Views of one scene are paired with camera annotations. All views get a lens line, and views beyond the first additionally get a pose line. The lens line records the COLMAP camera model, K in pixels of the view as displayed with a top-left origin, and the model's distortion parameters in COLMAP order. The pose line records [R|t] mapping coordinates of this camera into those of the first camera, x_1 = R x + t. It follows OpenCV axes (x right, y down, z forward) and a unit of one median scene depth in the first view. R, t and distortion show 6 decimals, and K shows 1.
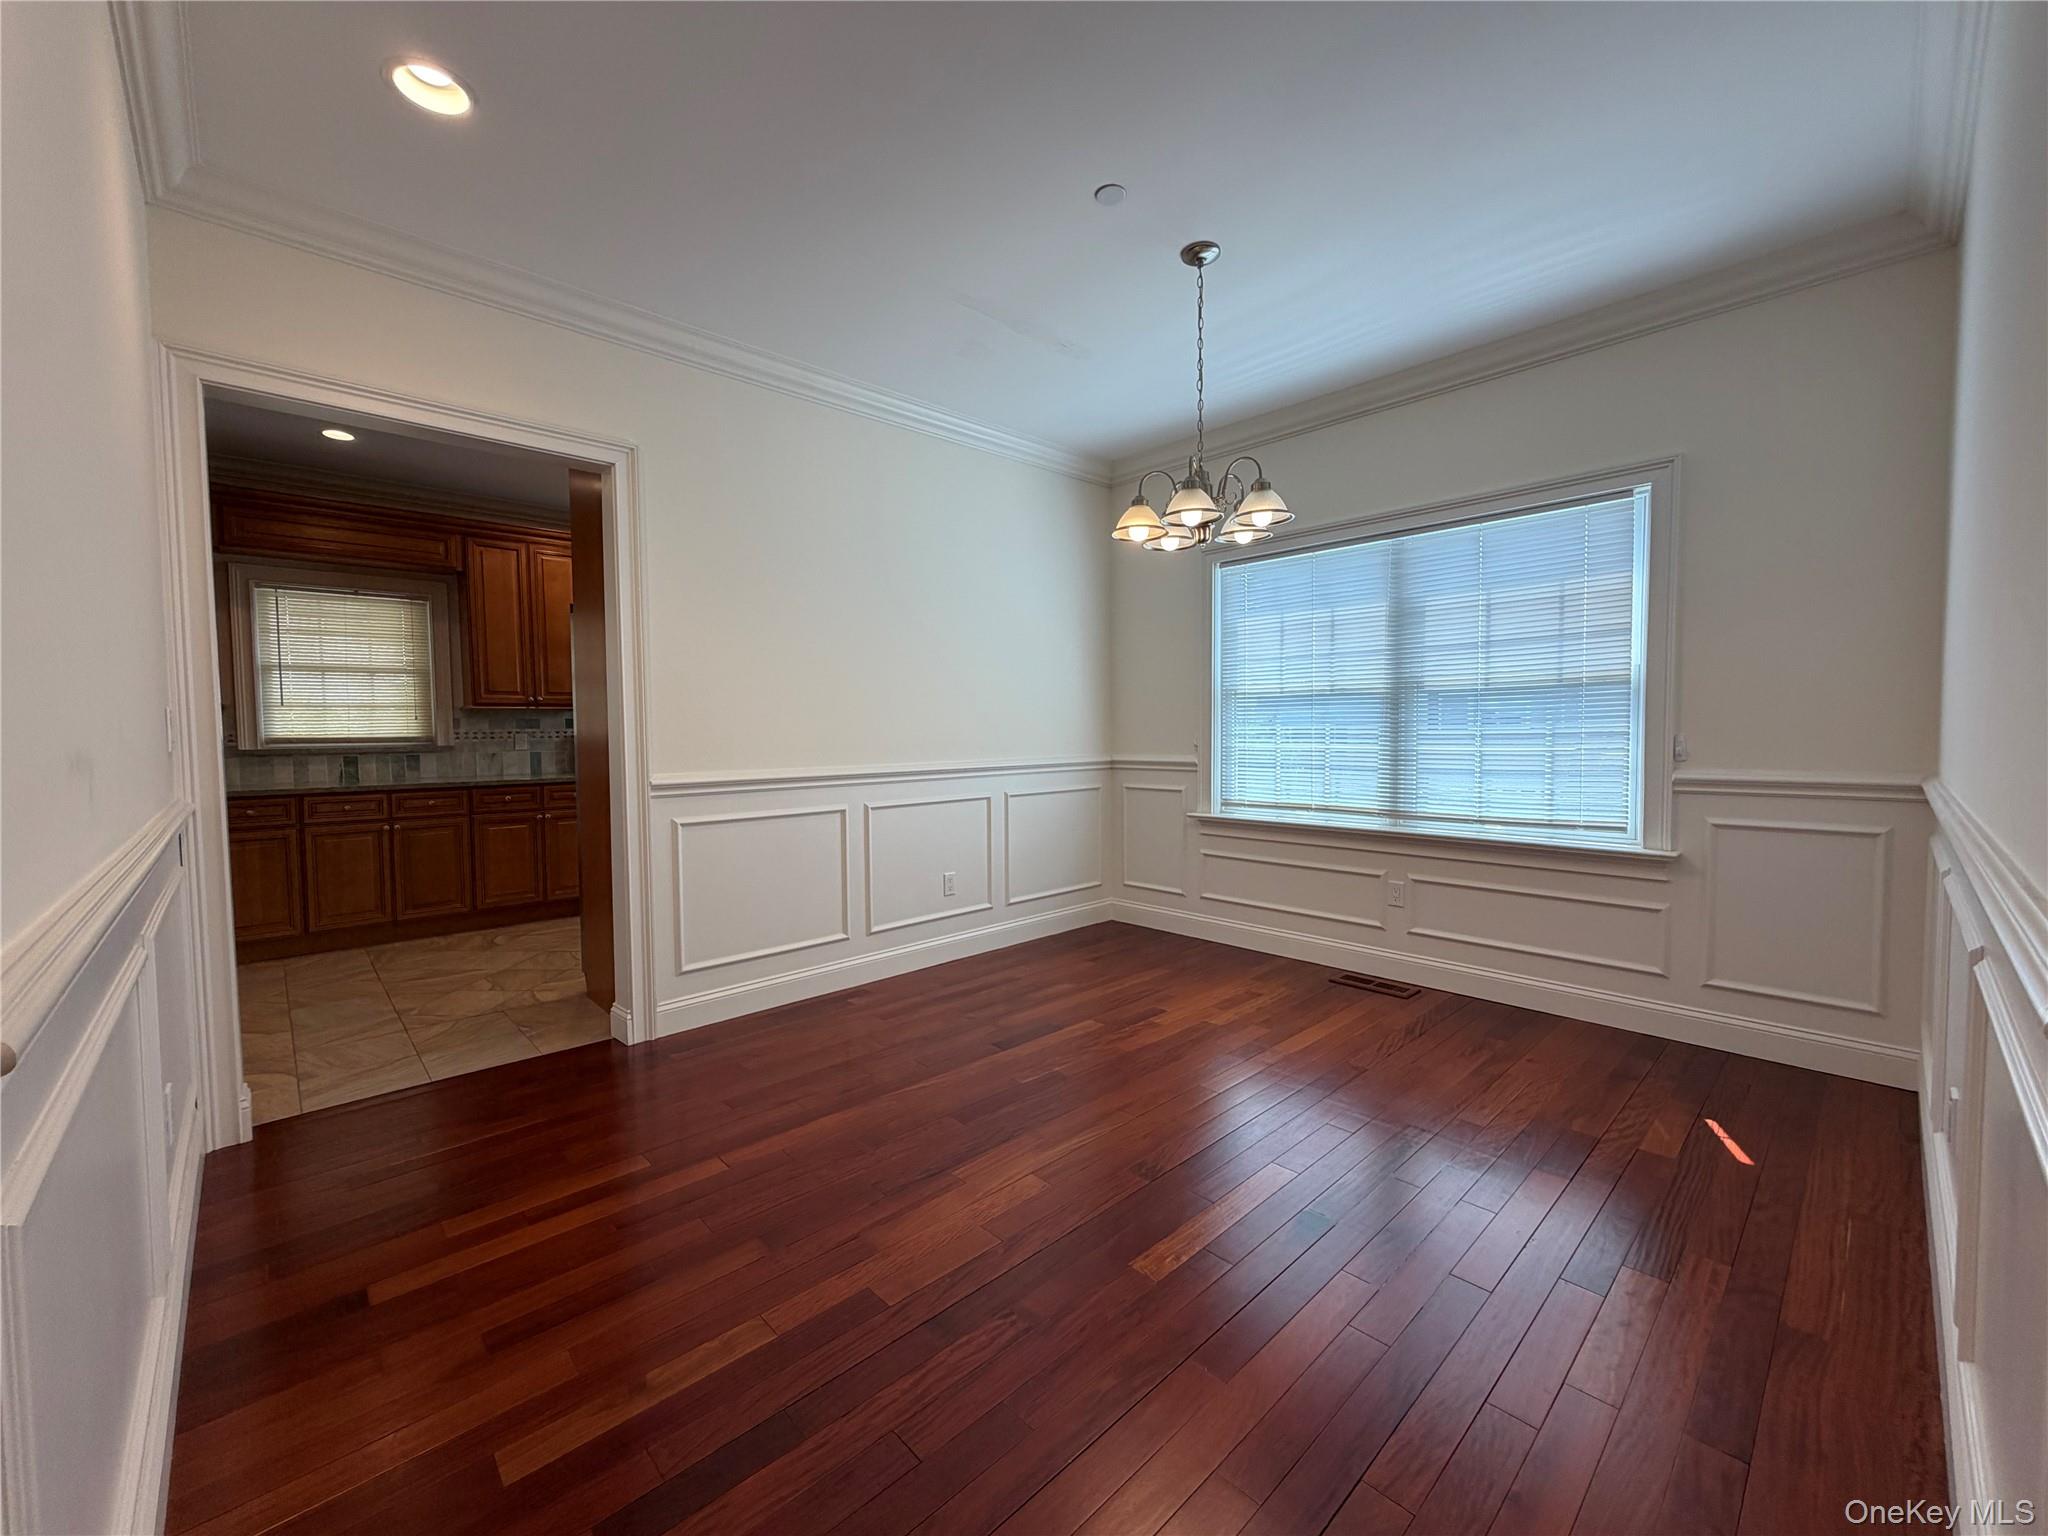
lens RADIAL K [[815.5, 0, 1025.1], [0, 815.5, 771.6], [0, 0, 1]] dist [0.000321, 0.000111]
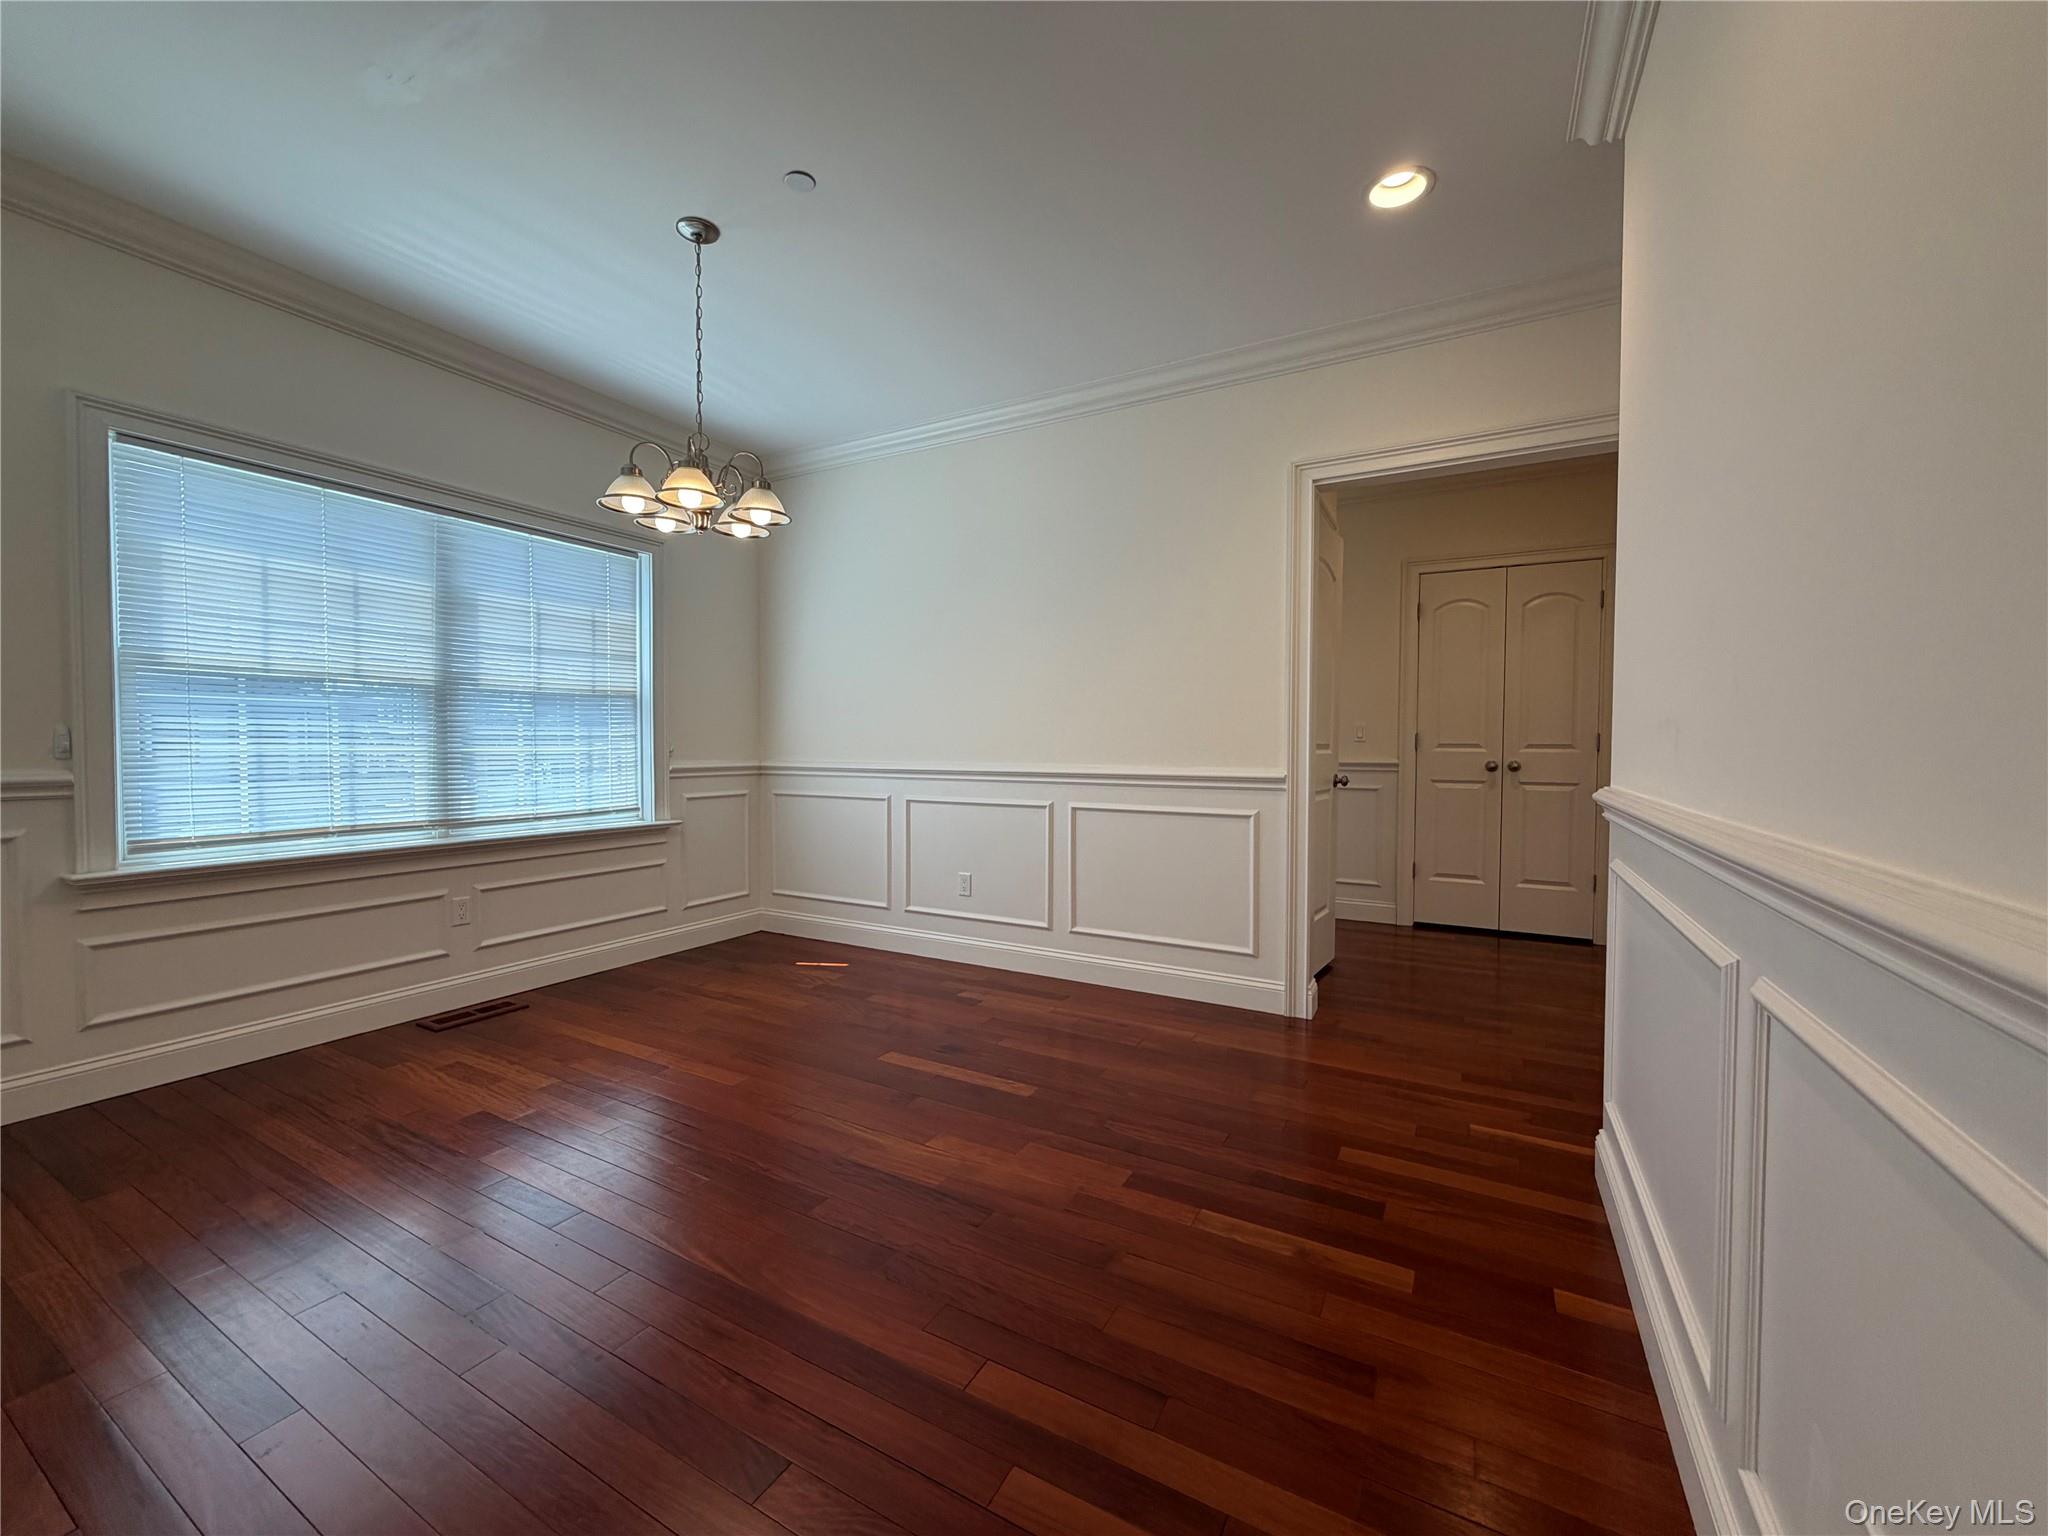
lens RADIAL K [[815.5, 0, 1011.2], [0, 815.5, 769.7], [0, 0, 1]] dist [0.000321, 0.000111]
pose [[-0.287757, -0.022331, 0.957443, -0.599213], [0.047356, 0.998173, 0.037514, -0.011628], [-0.956532, 0.056135, -0.286174, 0.689966]]
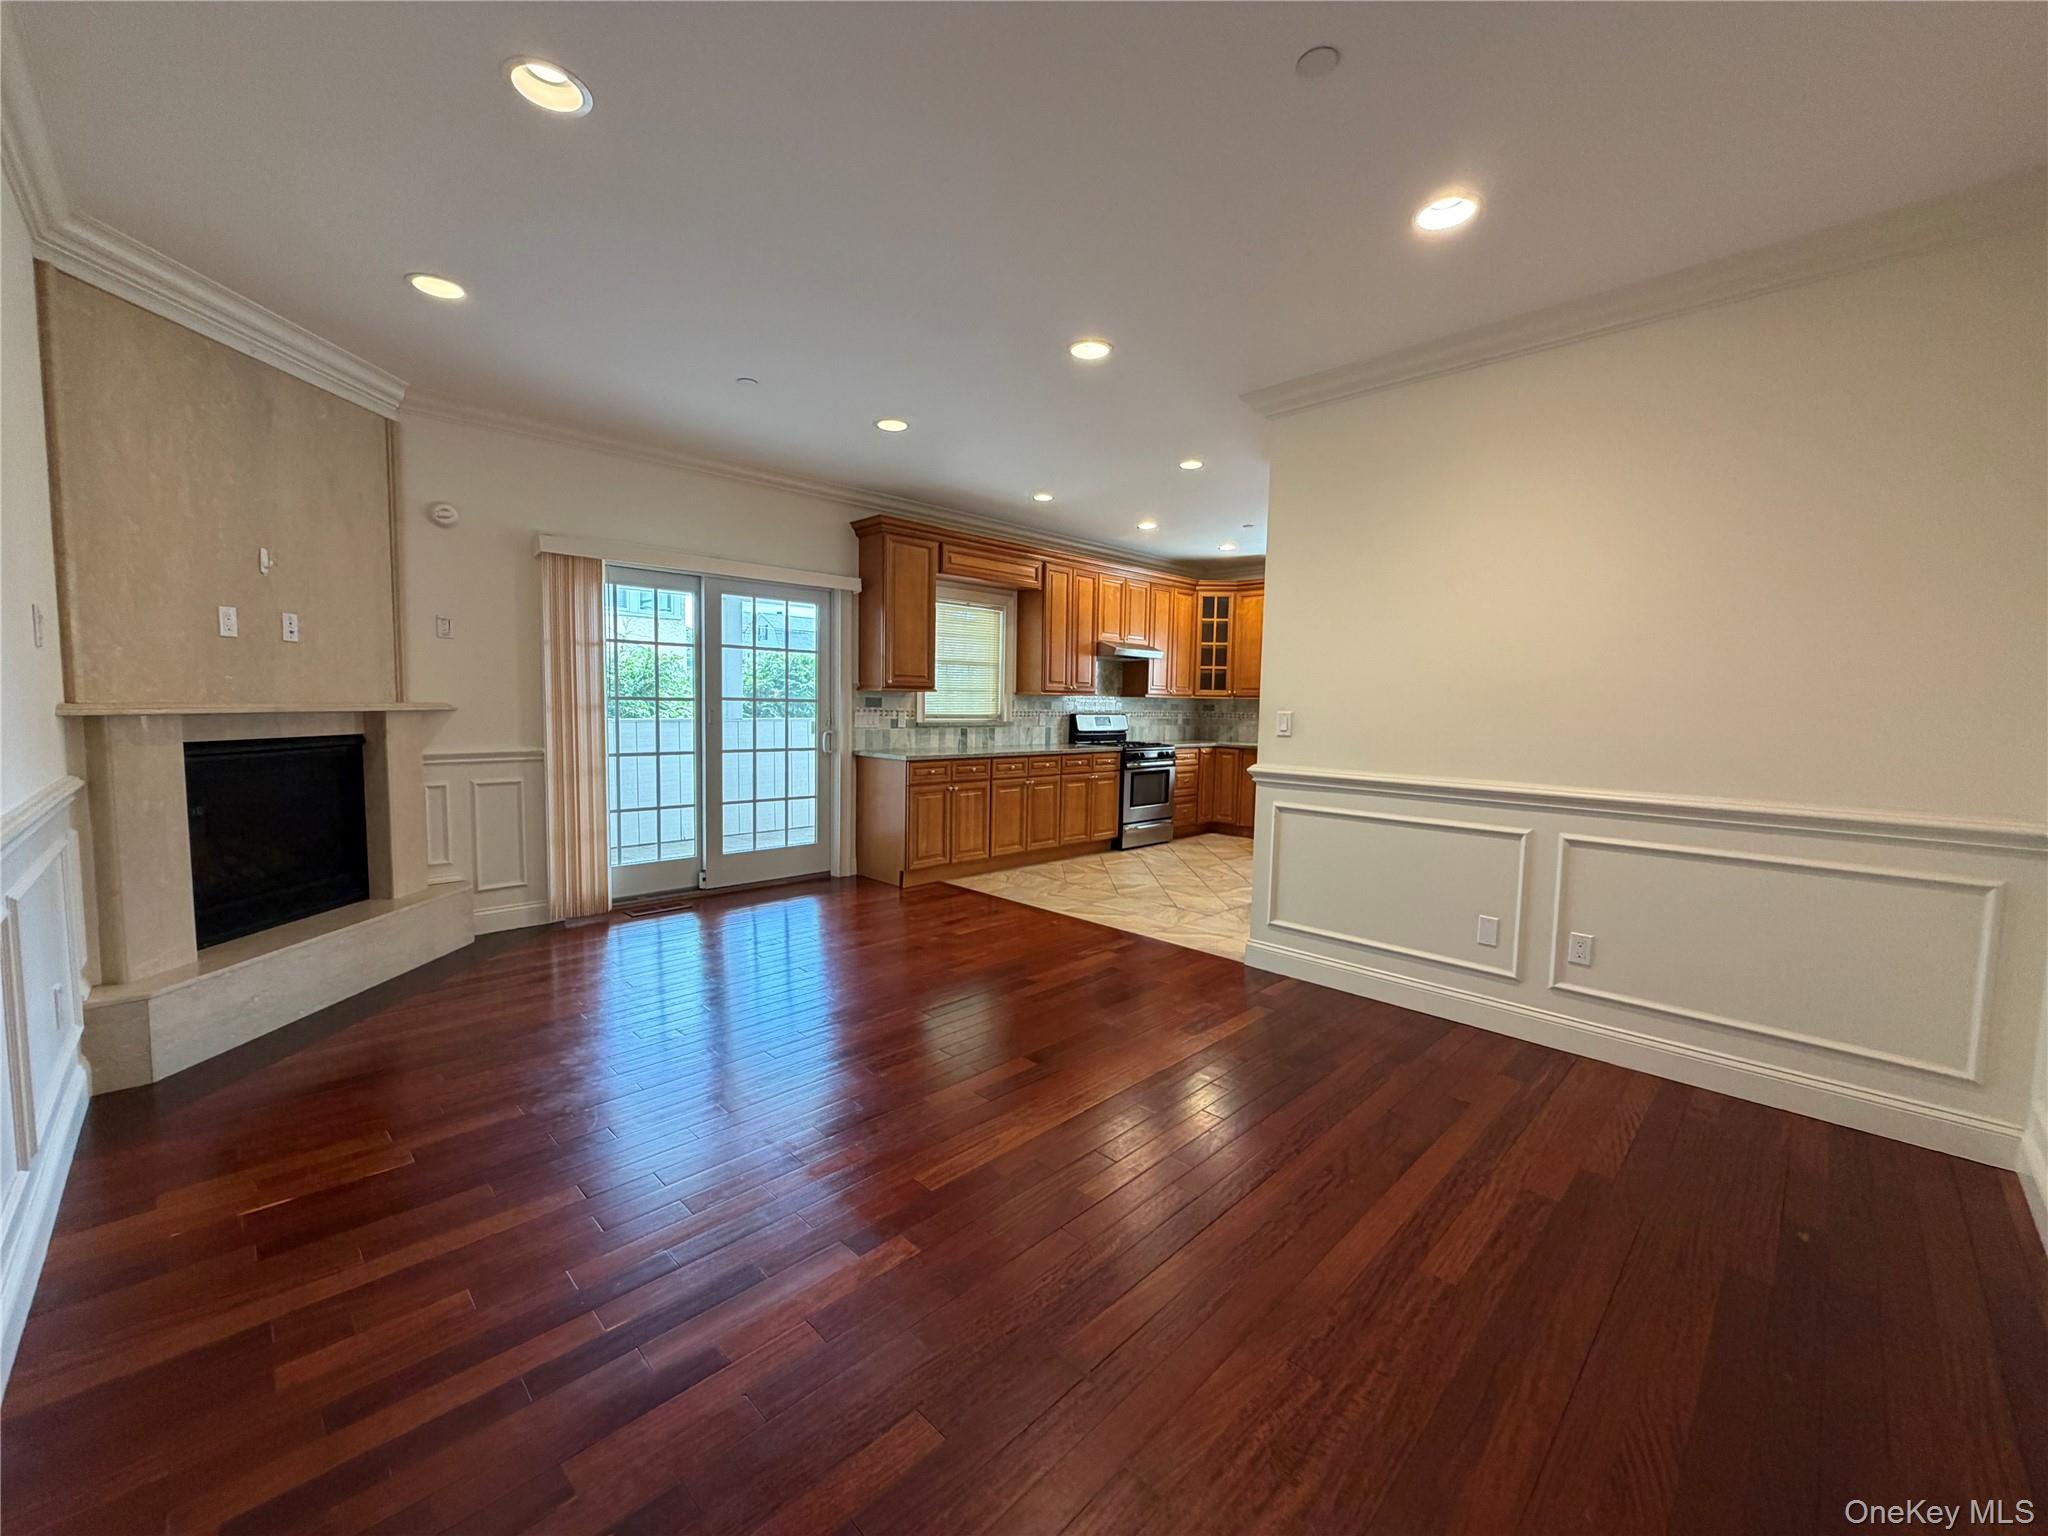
lens RADIAL K [[815.5, 0, 1012.1], [0, 815.5, 757.4], [0, 0, 1]] dist [0.000321, 0.000111]
pose [[0.999711, 0.021735, 0.010241, -1.023160], [-0.021783, 0.999752, 0.004633, 0.026615], [-0.010138, -0.004855, 0.999937, -0.433526]]
